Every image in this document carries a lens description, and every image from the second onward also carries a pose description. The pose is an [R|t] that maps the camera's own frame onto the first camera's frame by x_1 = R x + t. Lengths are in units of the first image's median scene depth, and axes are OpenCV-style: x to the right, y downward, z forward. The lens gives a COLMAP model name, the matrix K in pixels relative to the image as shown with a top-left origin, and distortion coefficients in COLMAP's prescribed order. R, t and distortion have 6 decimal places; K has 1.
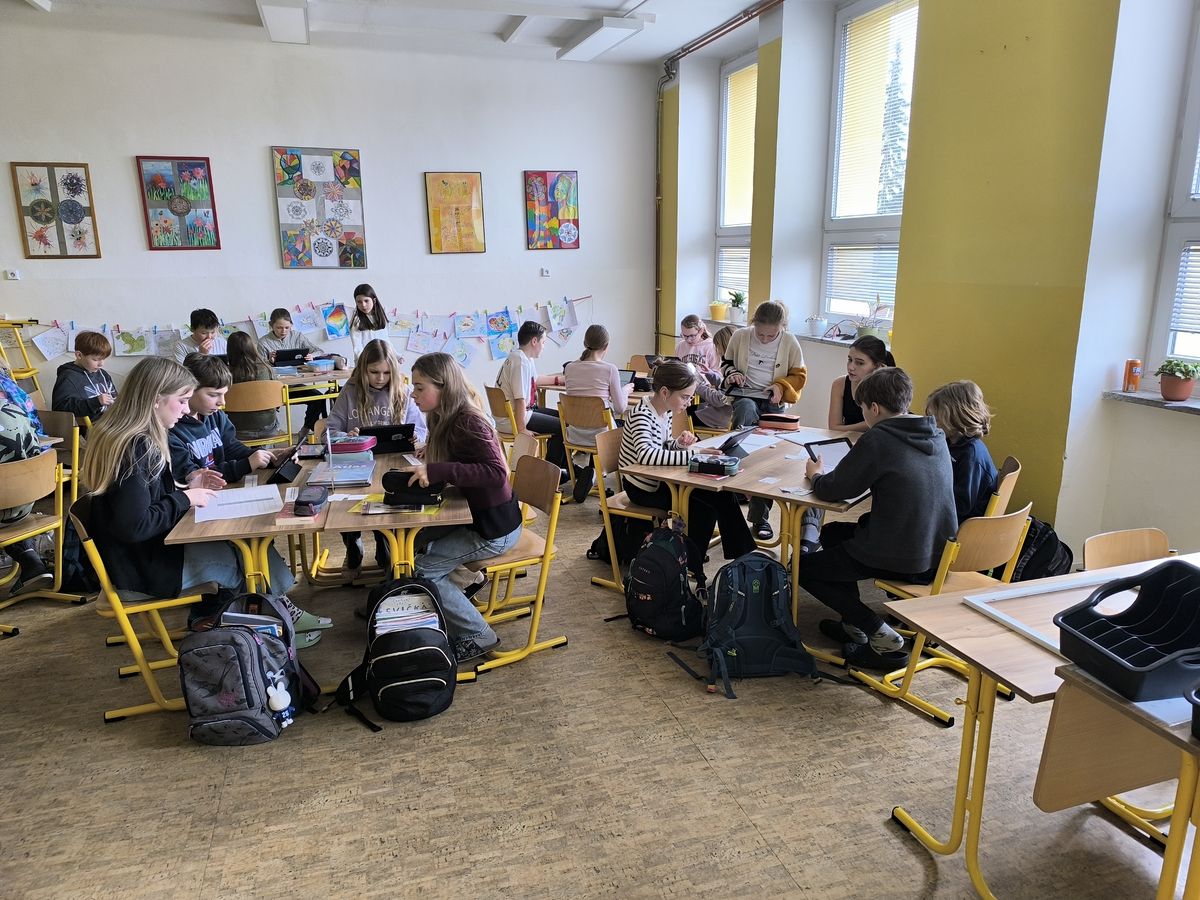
lens RADIAL K [[819.0, 0, 599.5], [0, 819.0, 454.4], [0, 0, 1]] dist [0.040259, -0.044613]
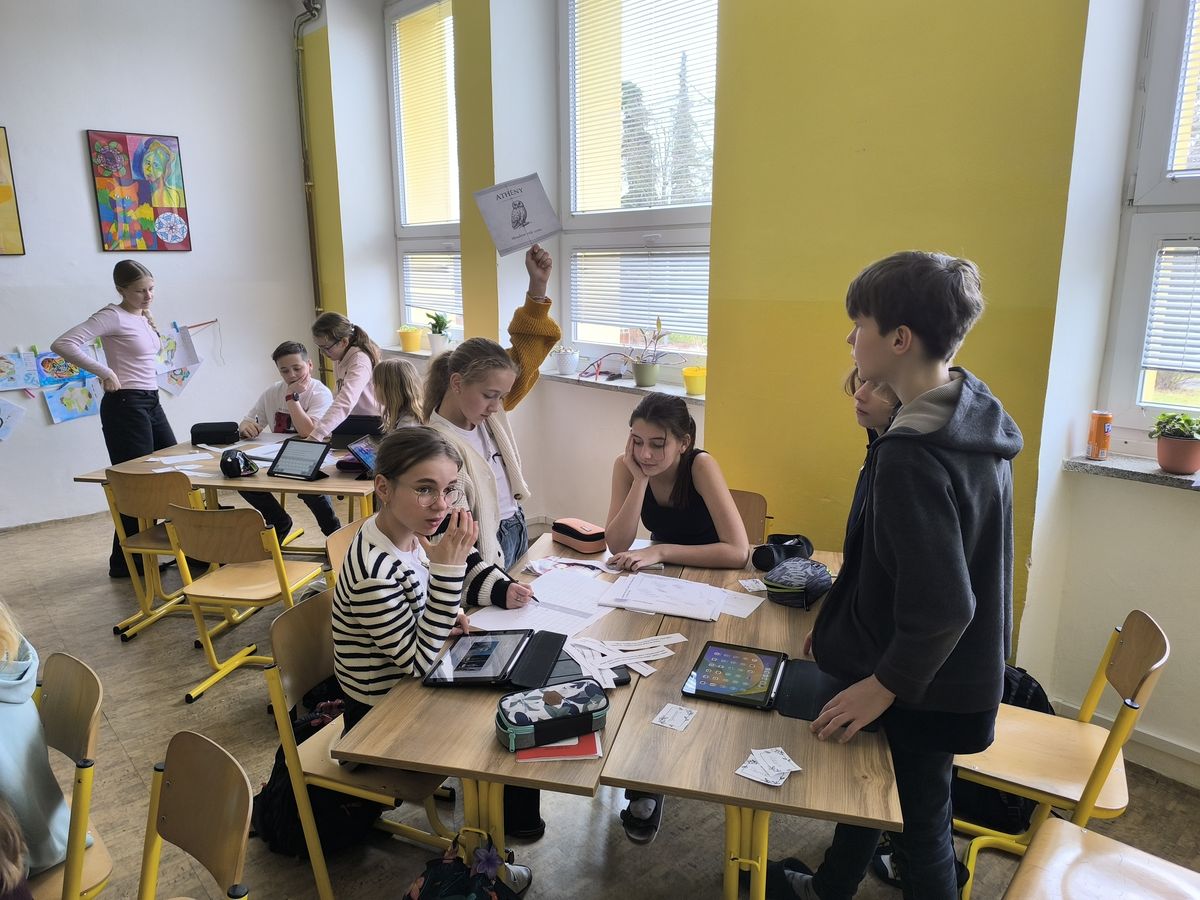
lens RADIAL K [[819.0, 0, 594.8], [0, 819.0, 445.4], [0, 0, 1]] dist [0.040259, -0.044613]
pose [[0.914551, -0.077867, 0.396905, -0.004394], [0.089186, 0.995964, -0.010110, -0.074171], [-0.394515, 0.044645, 0.917804, 0.339904]]
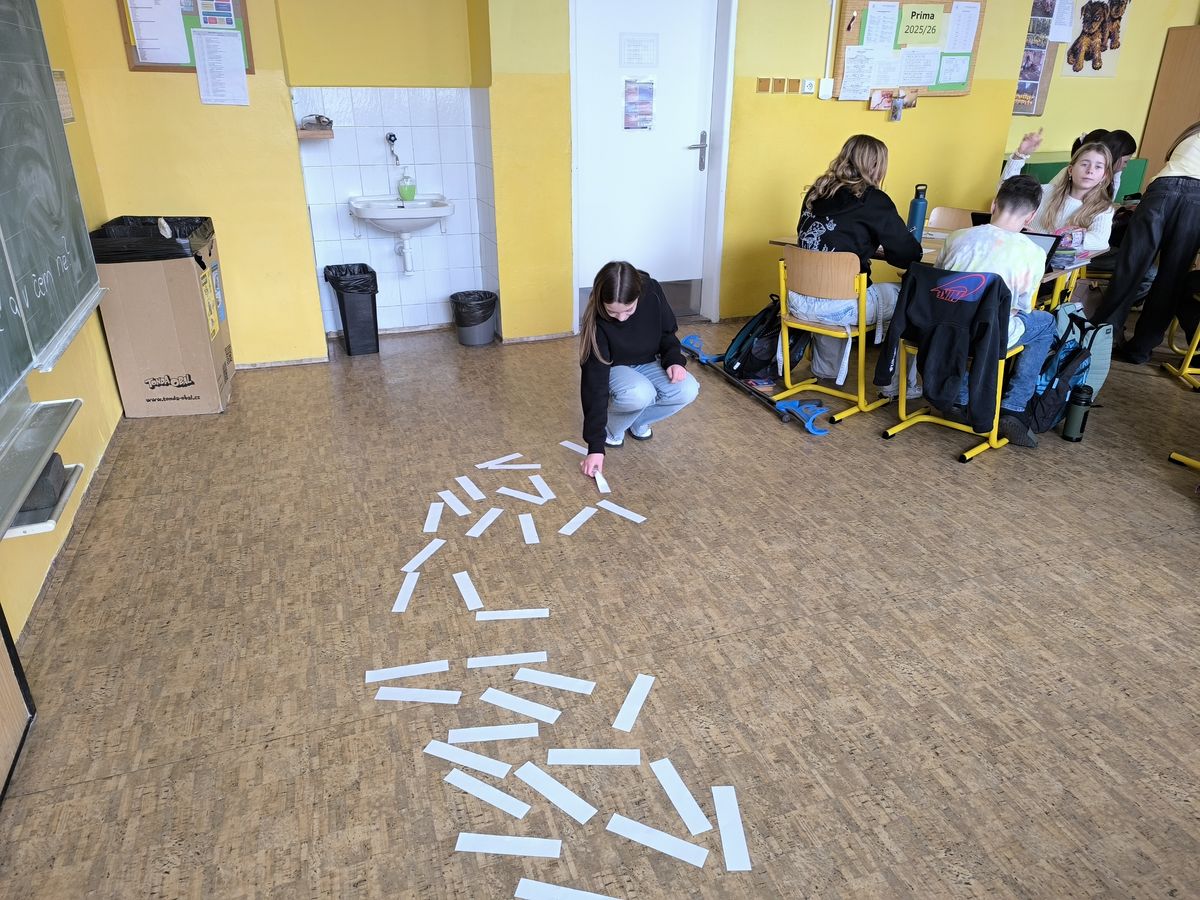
lens RADIAL K [[819.0, 0, 602.6], [0, 819.0, 447.4], [0, 0, 1]] dist [0.040259, -0.044613]
pose [[0.032945, 0.408108, -0.912339, 0.206457], [-0.245216, 0.888234, 0.388471, 0.027333], [0.968909, 0.210922, 0.129338, 0.042012]]
